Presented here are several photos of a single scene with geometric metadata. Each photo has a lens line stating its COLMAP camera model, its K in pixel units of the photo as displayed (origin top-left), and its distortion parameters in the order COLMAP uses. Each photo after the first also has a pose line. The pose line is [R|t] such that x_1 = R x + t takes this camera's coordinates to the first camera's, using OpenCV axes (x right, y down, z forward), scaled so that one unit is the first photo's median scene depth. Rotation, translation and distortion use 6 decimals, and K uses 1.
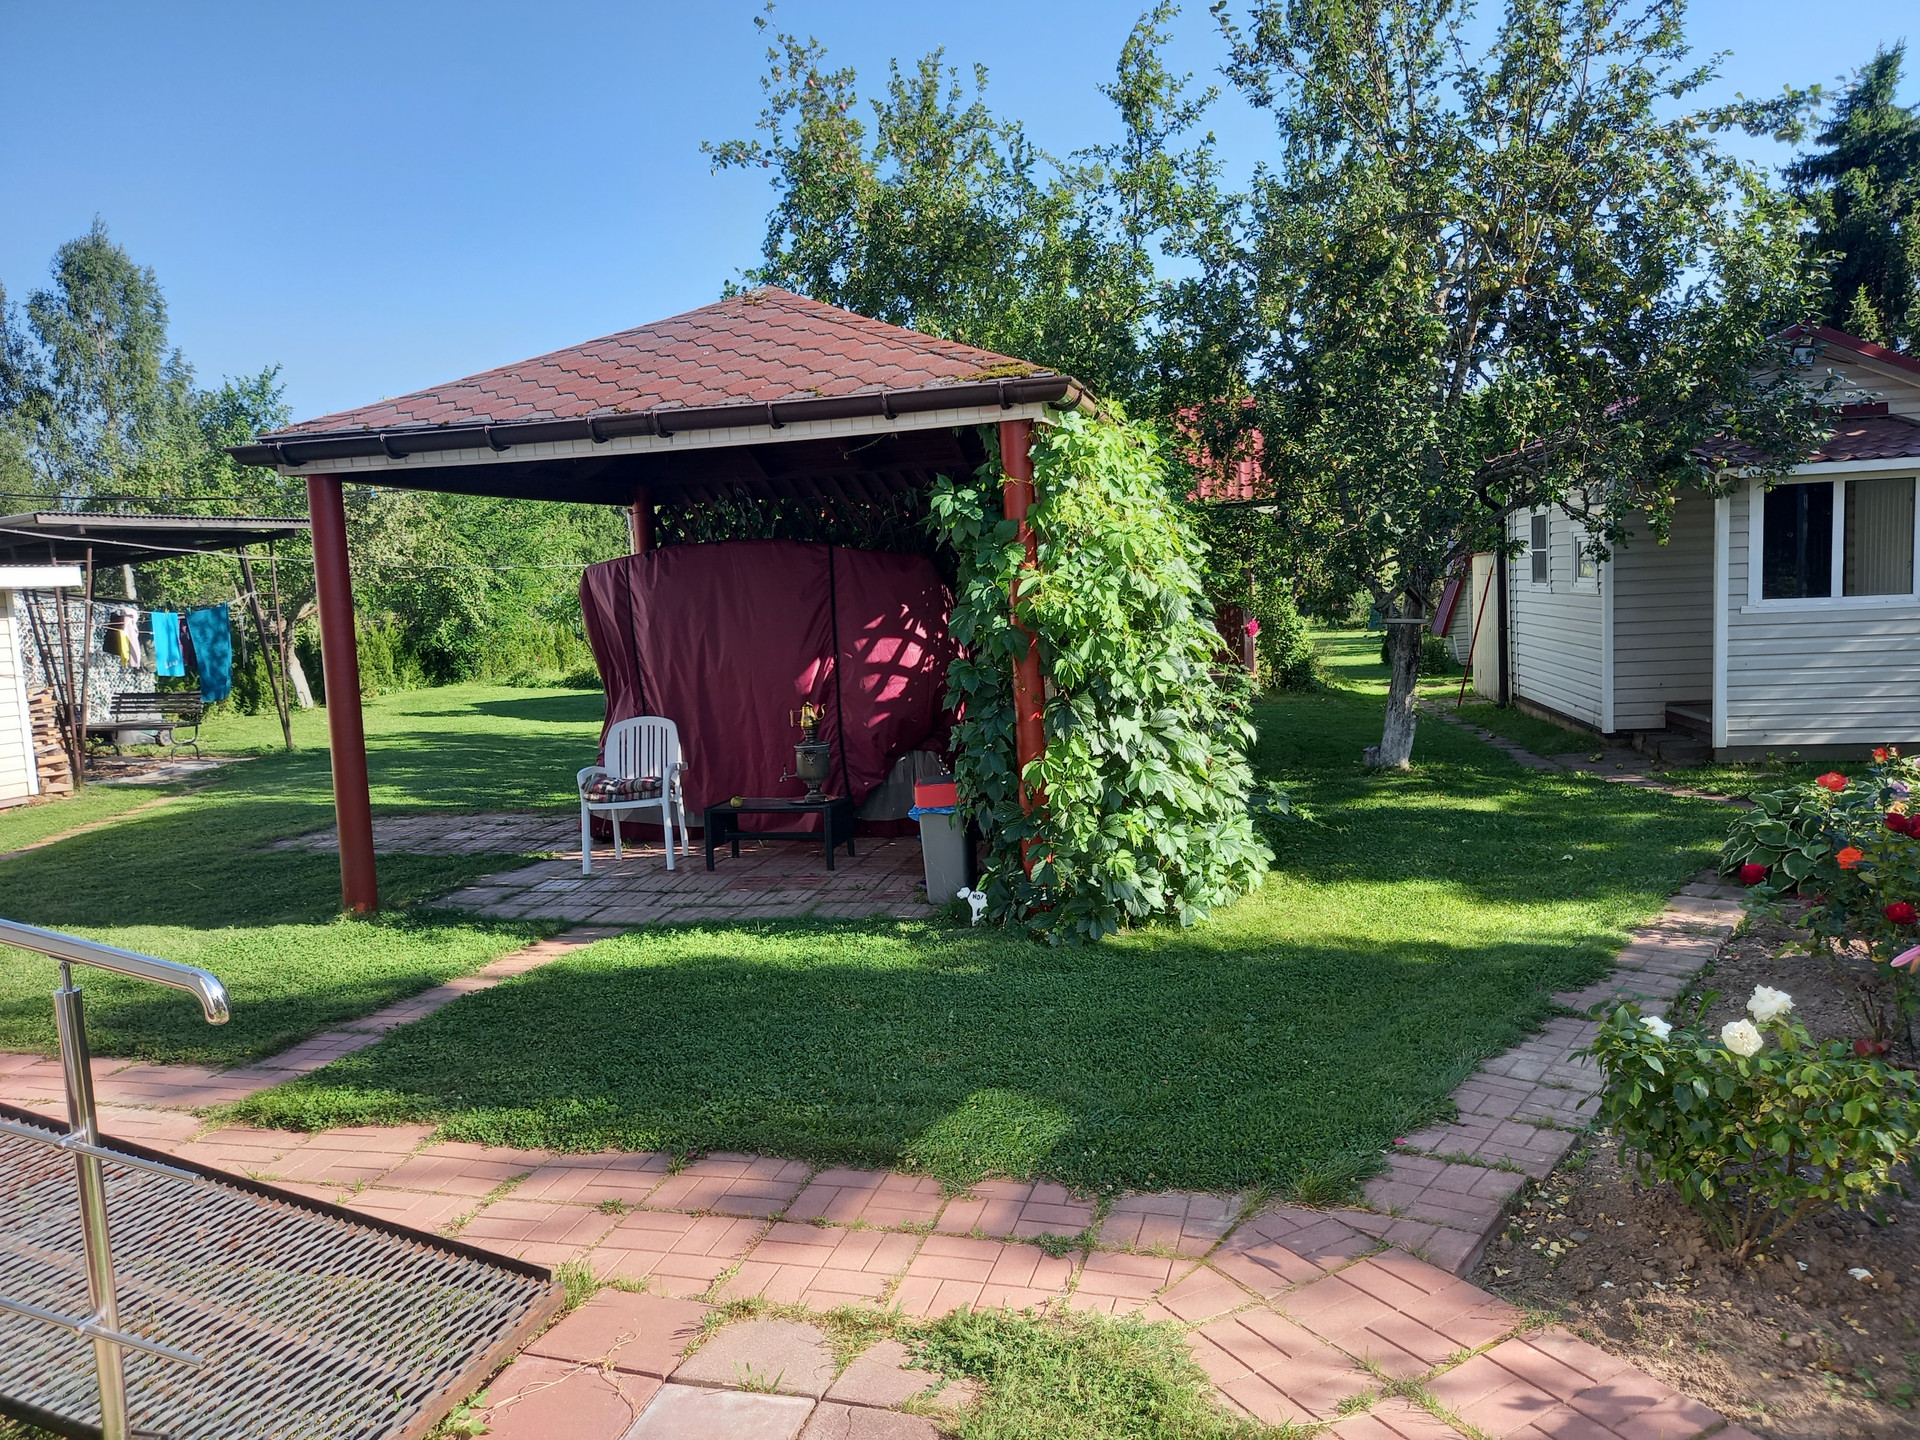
lens RADIAL K [[1387.7, 0, 959.4], [0, 1387.7, 716.6], [0, 0, 1]] dist [0.039345, -0.044091]
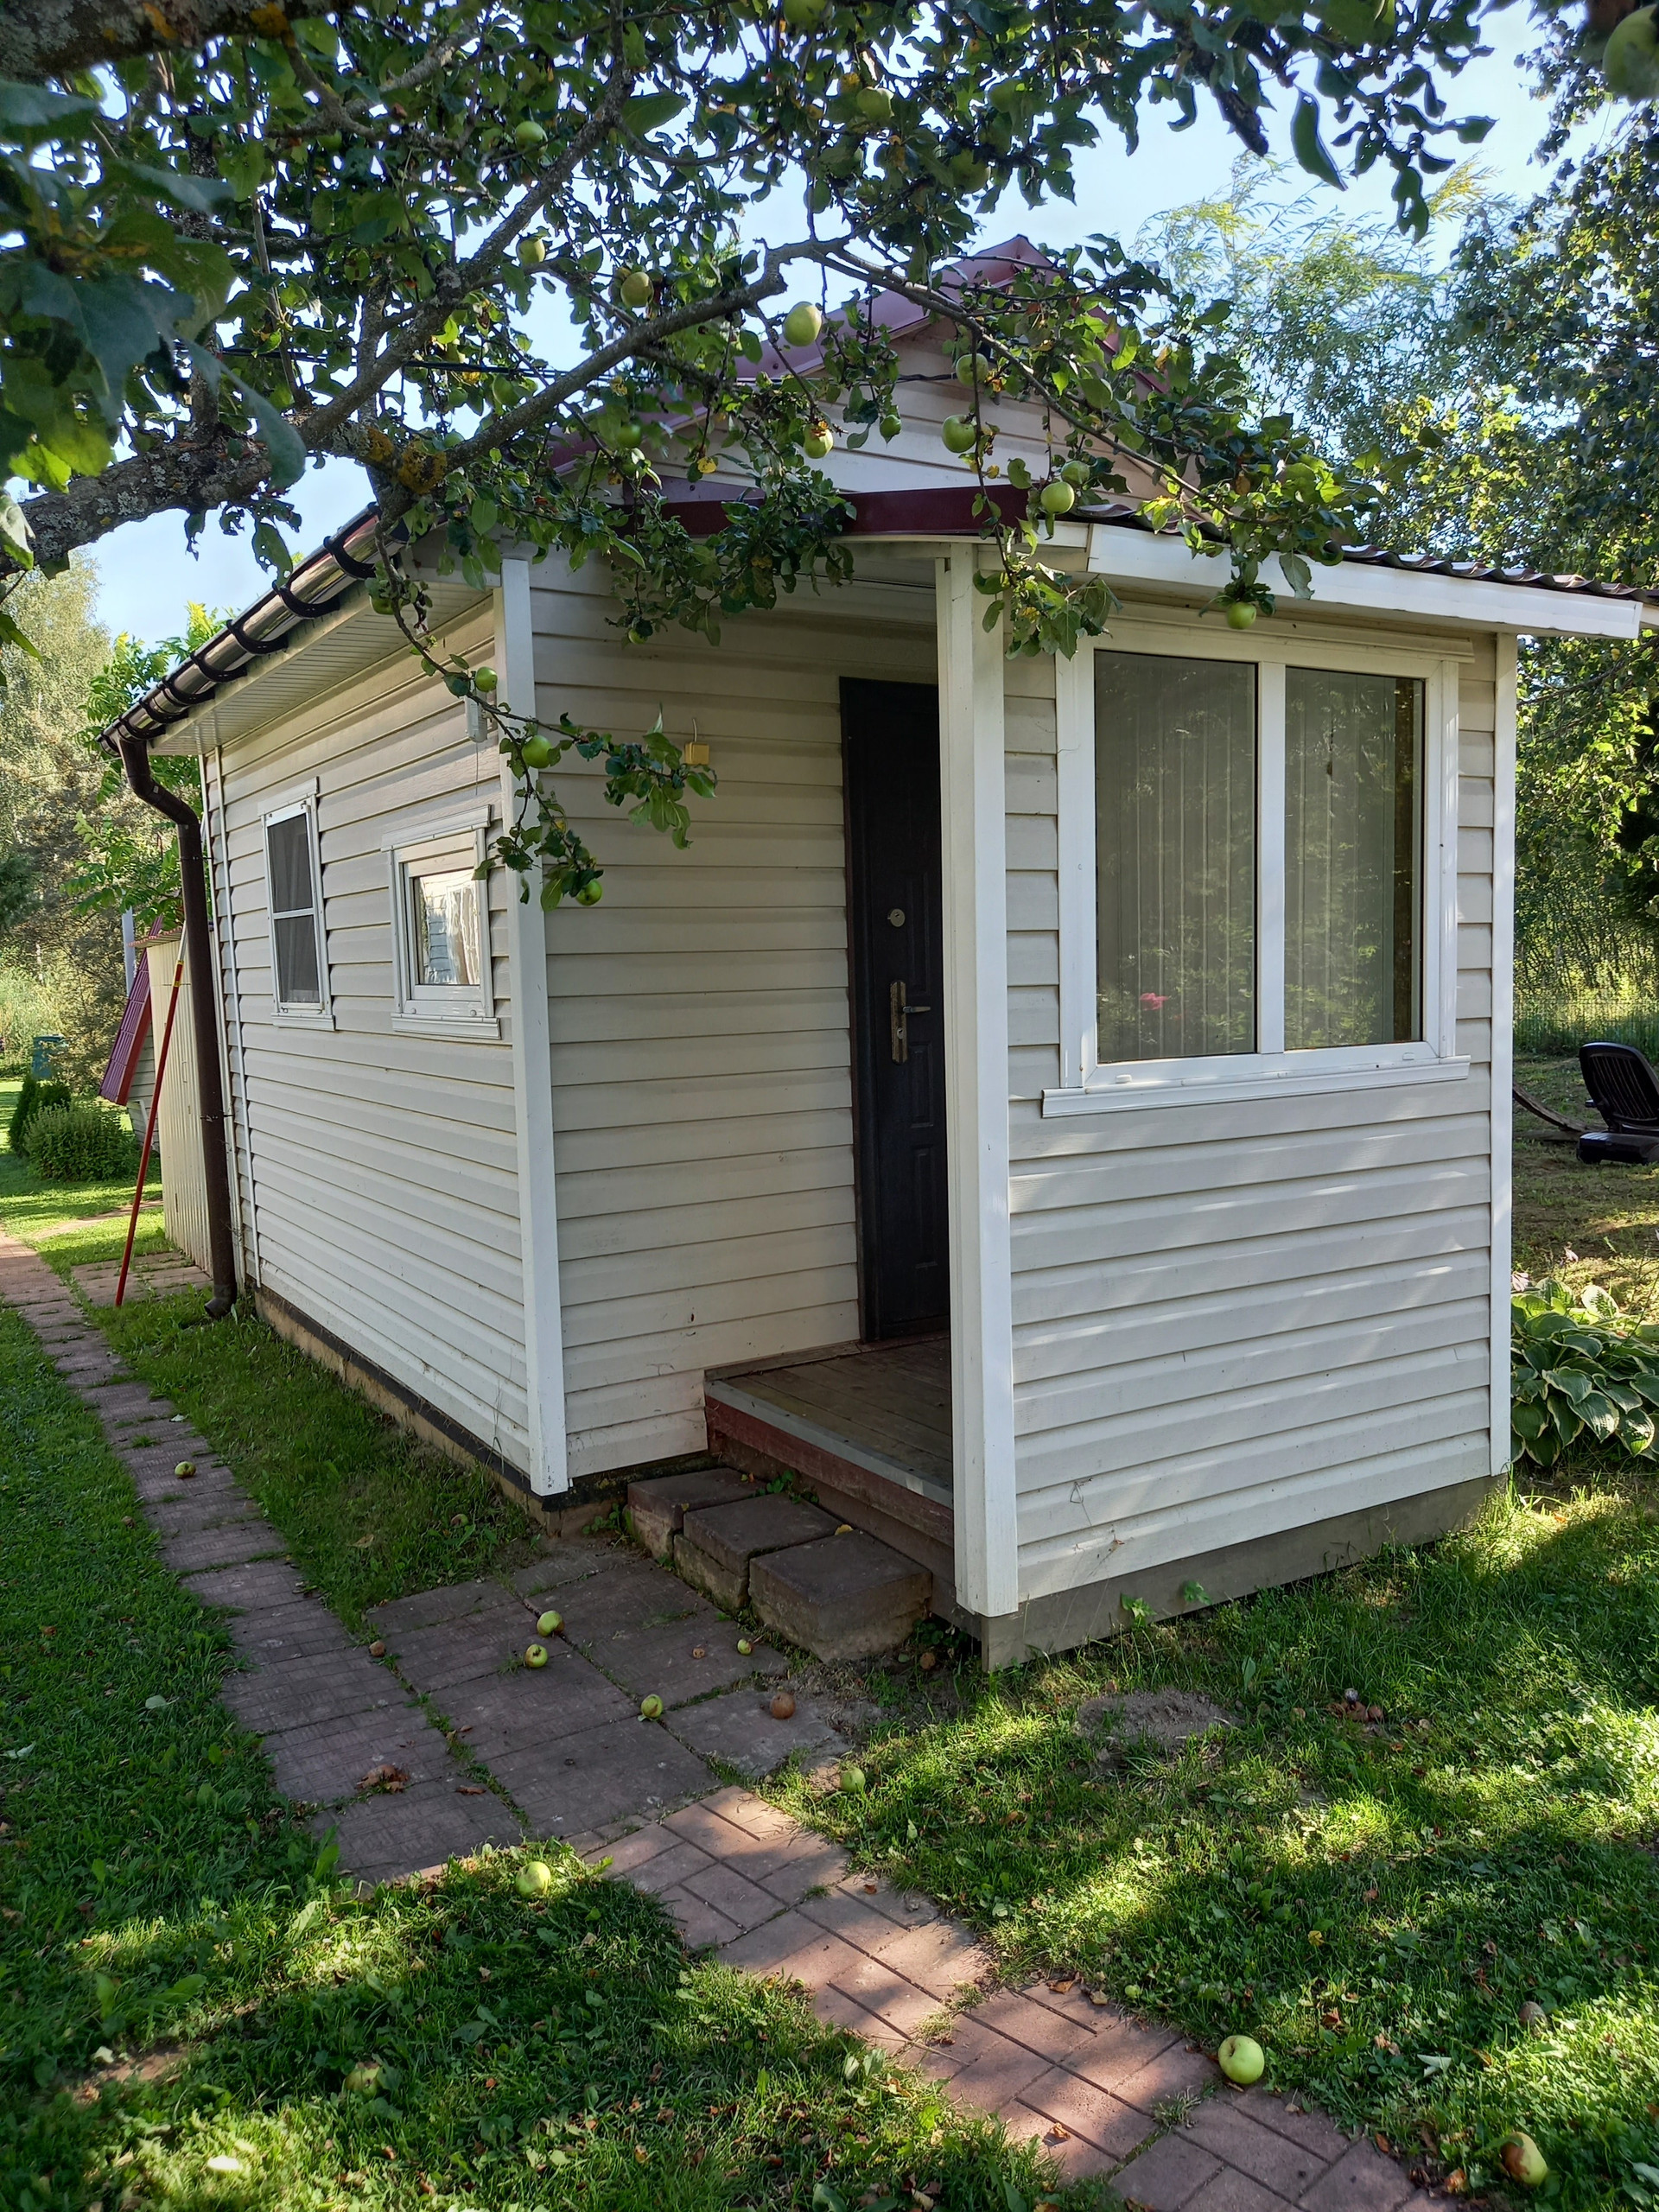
lens RADIAL K [[1598.8, 0, 790.6], [0, 1598.8, 1104.1], [0, 0, 1]] dist [0.039345, -0.044091]
pose [[0.763239, -0.035168, 0.645159, 0.246769], [0.058020, 0.998214, -0.014226, -0.056854], [-0.643506, 0.048290, 0.763916, 0.609725]]
